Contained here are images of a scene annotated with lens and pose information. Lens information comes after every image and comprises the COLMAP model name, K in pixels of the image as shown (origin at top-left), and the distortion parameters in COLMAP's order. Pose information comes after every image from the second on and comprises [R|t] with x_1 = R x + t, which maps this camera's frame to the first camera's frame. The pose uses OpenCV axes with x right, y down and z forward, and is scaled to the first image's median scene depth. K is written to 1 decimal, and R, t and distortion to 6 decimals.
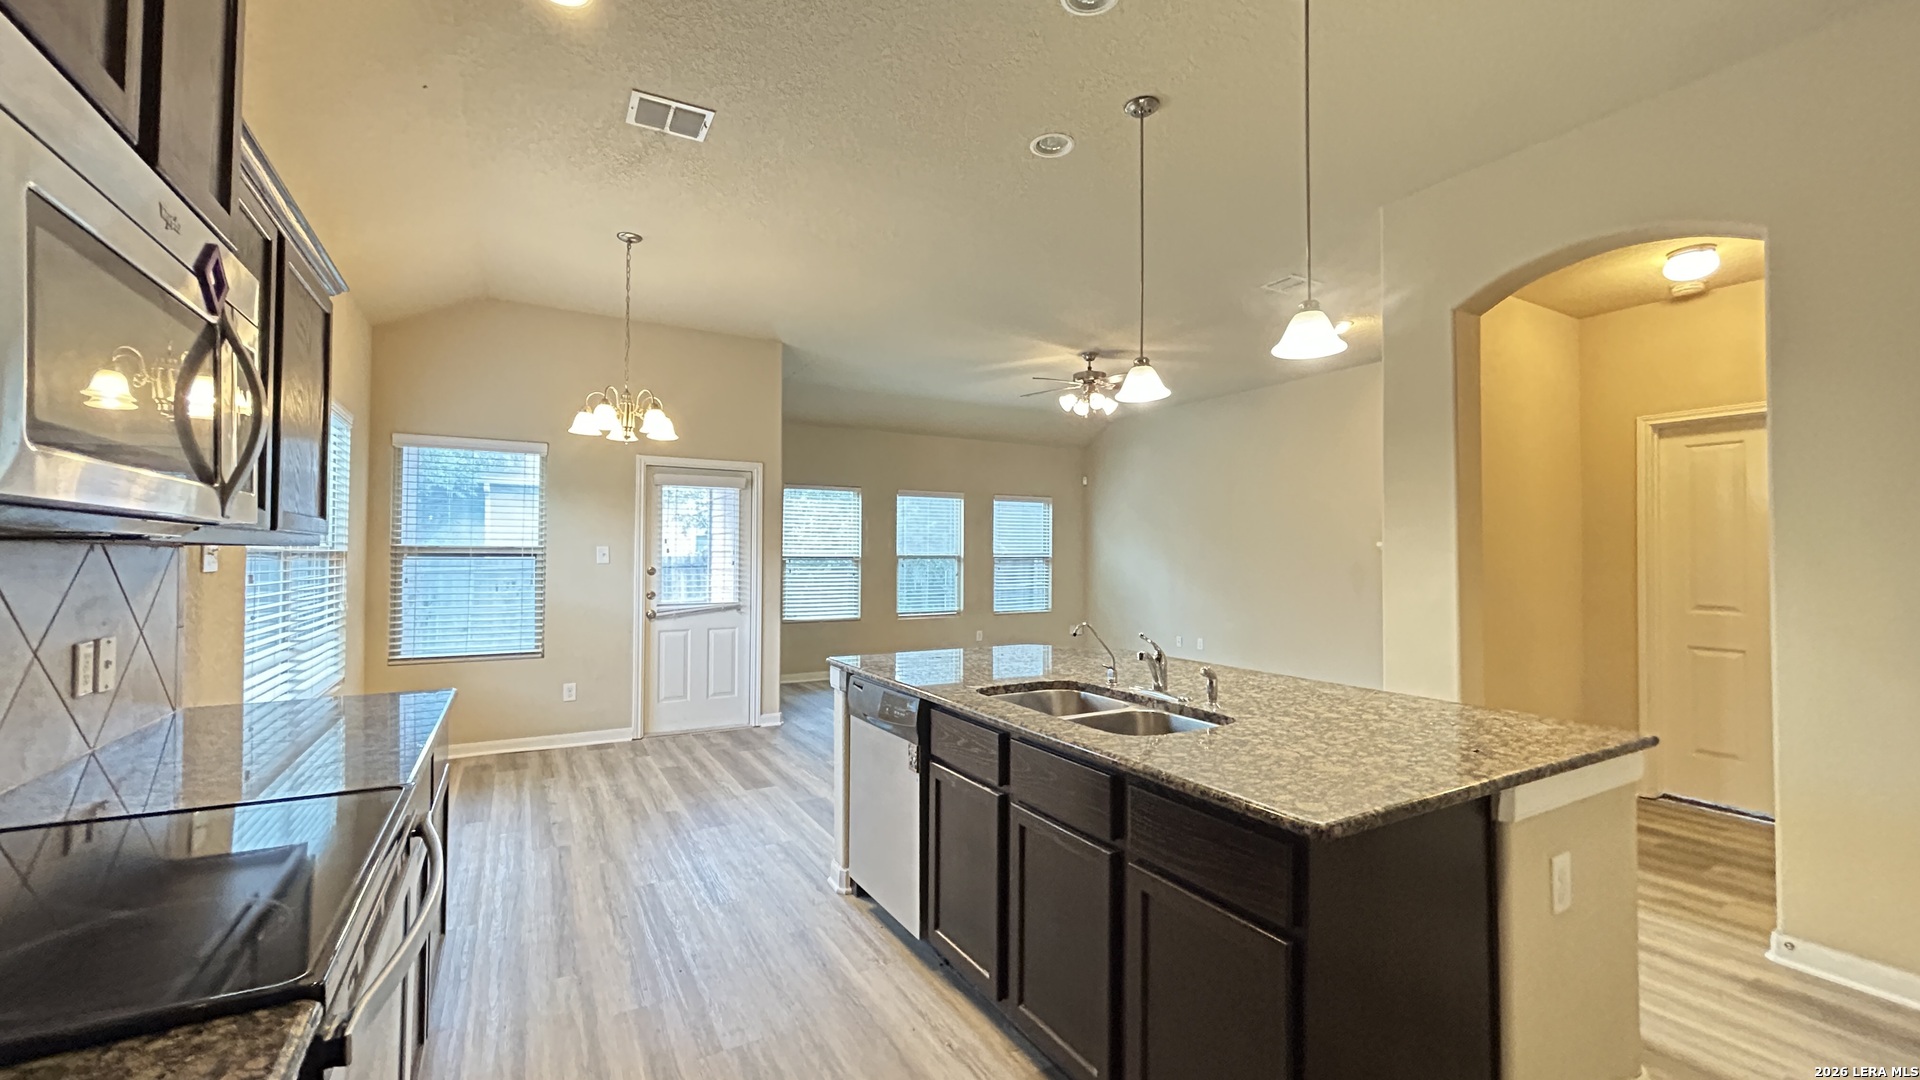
lens RADIAL K [[770.5, 0, 962.5], [0, 770.5, 536.9], [0, 0, 1]] dist [-0.000351, 0.000685]
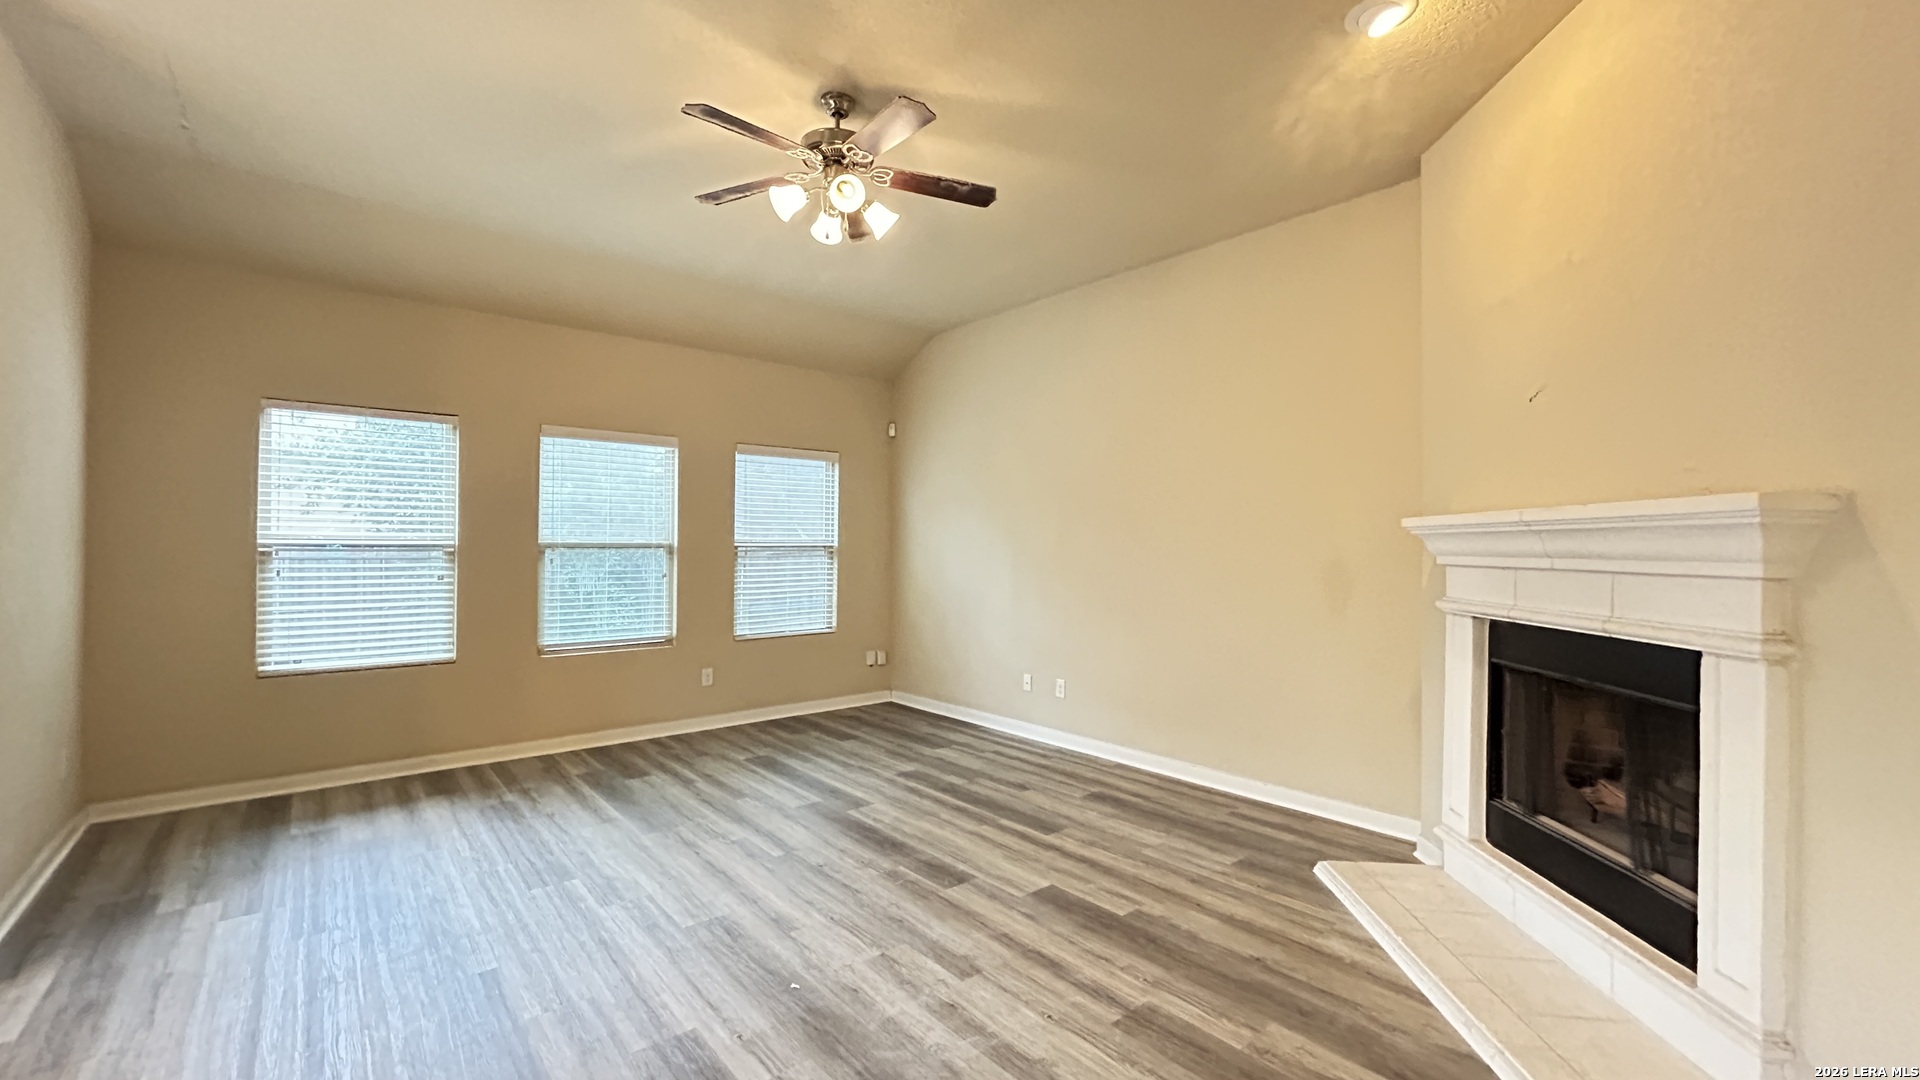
lens RADIAL K [[770.5, 0, 962.5], [0, 770.5, 536.9], [0, 0, 1]] dist [-0.000351, 0.000685]
pose [[0.982866, 0.003830, 0.184283, 0.165875], [-0.006586, 0.999875, 0.014347, 0.014297], [-0.184205, -0.015315, 0.982769, 0.580698]]
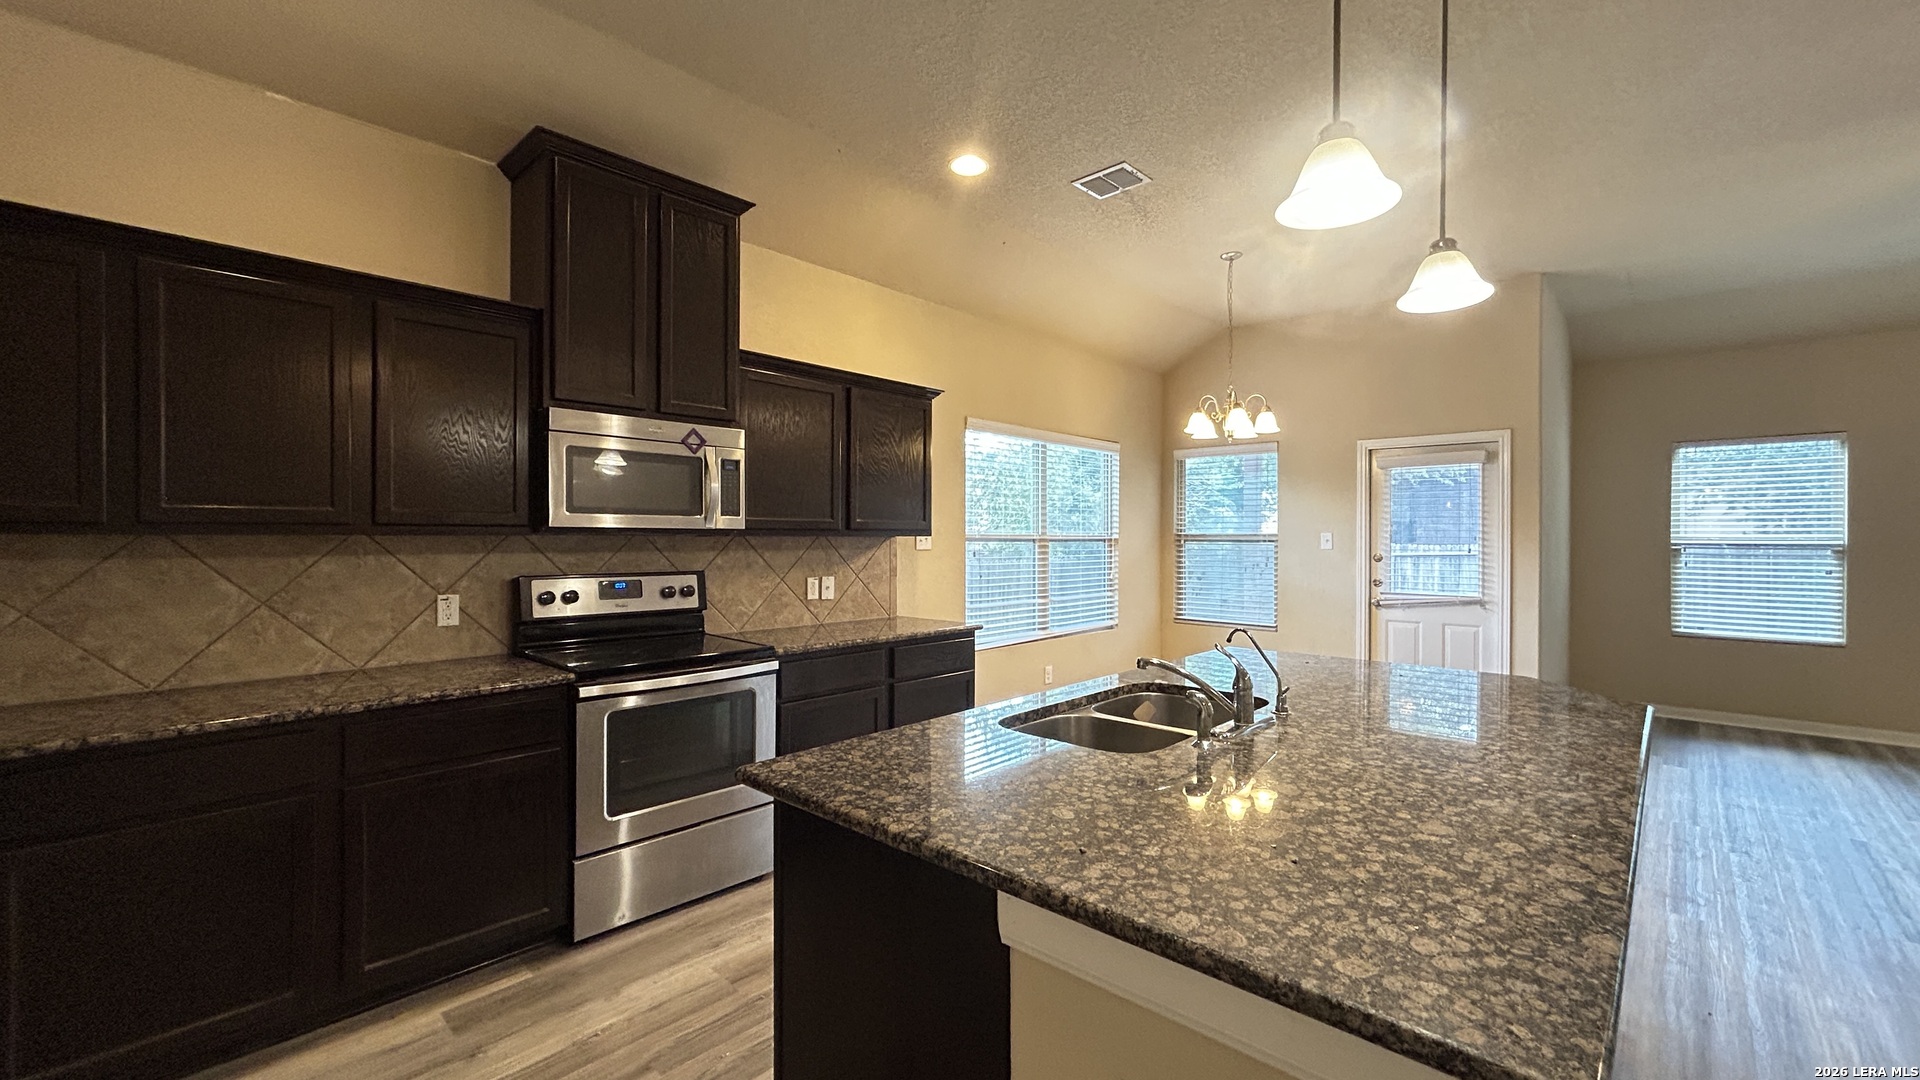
lens RADIAL K [[770.5, 0, 962.5], [0, 770.5, 536.9], [0, 0, 1]] dist [-0.000351, 0.000685]
pose [[0.298564, -0.002754, -0.954386, 0.352332], [0.020810, 0.999777, 0.003625, 0.003208], [0.954163, -0.020943, 0.298555, 0.200601]]
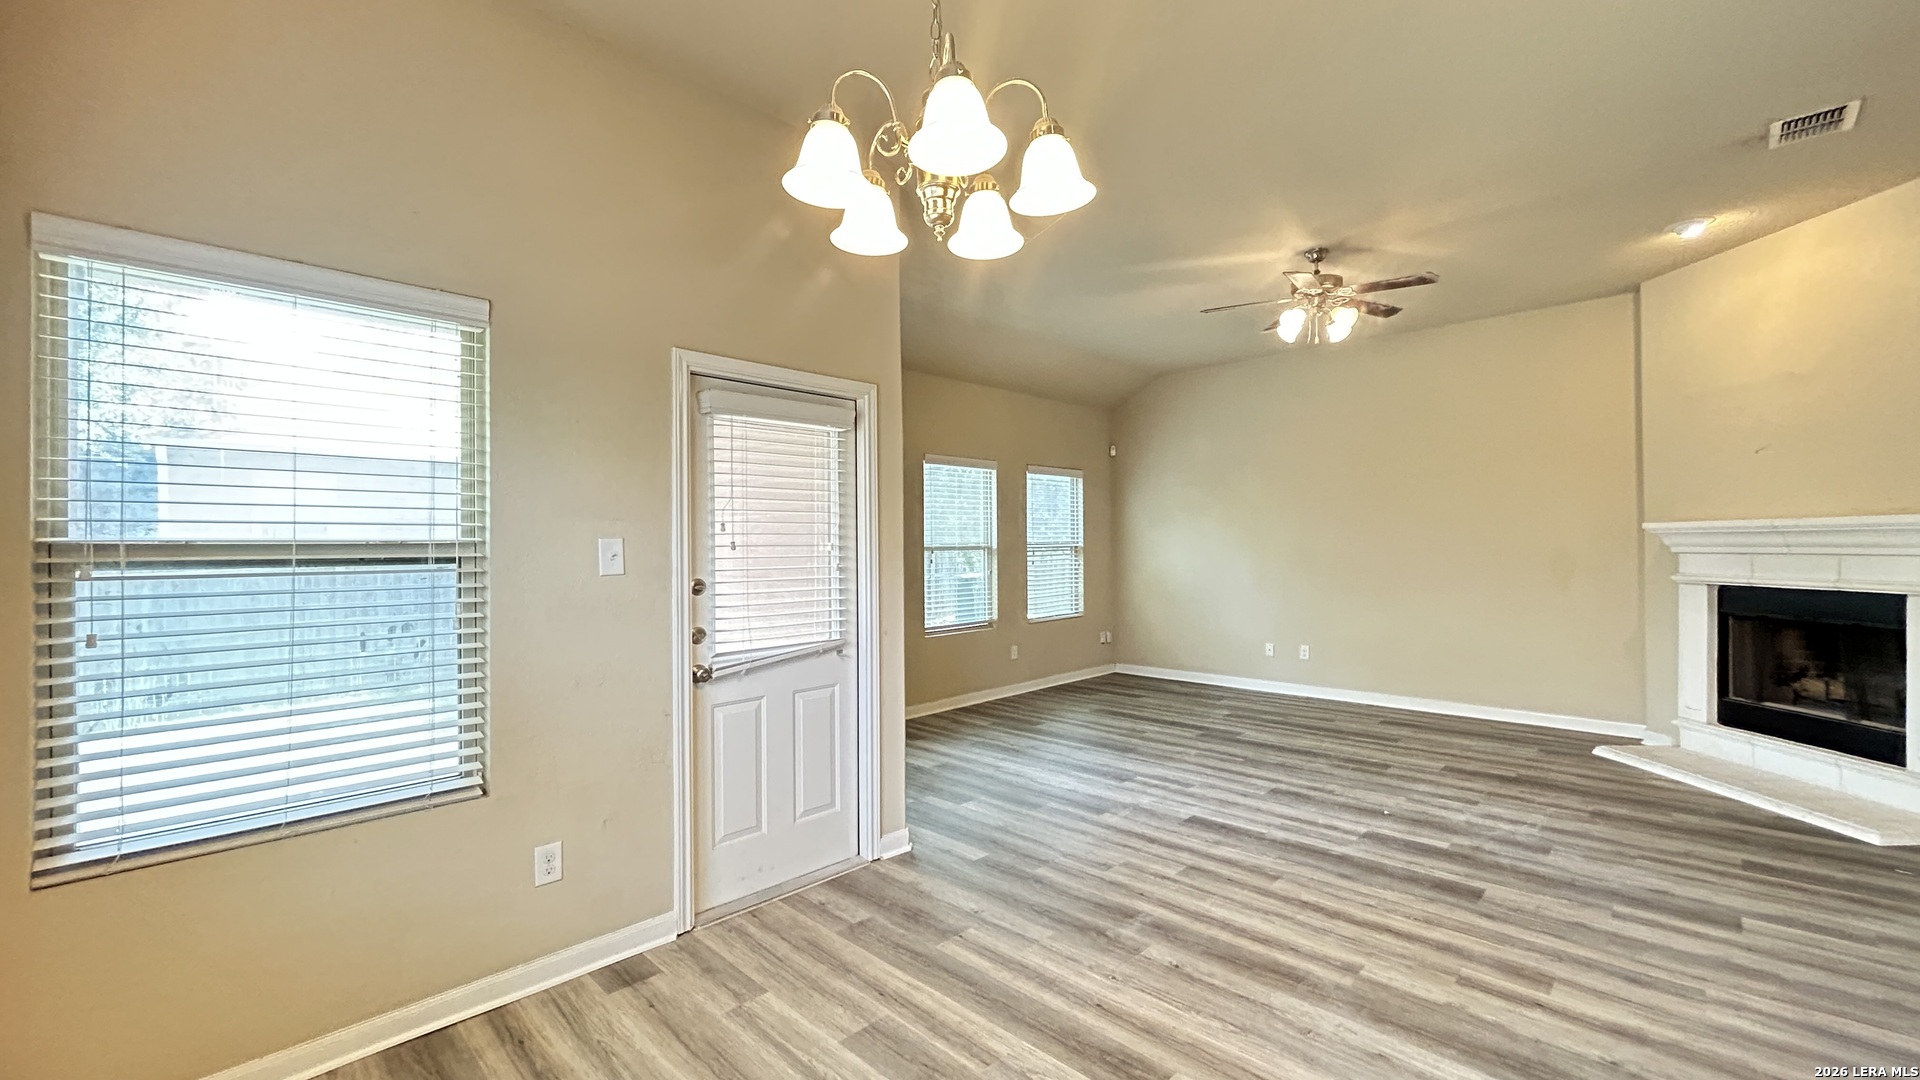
lens RADIAL K [[770.5, 0, 962.5], [0, 770.5, 536.9], [0, 0, 1]] dist [-0.000351, 0.000685]
pose [[0.961839, -0.009787, 0.273442, -0.359095], [0.005331, 0.999841, 0.017034, 0.004255], [-0.273565, -0.014926, 0.961738, 0.456573]]
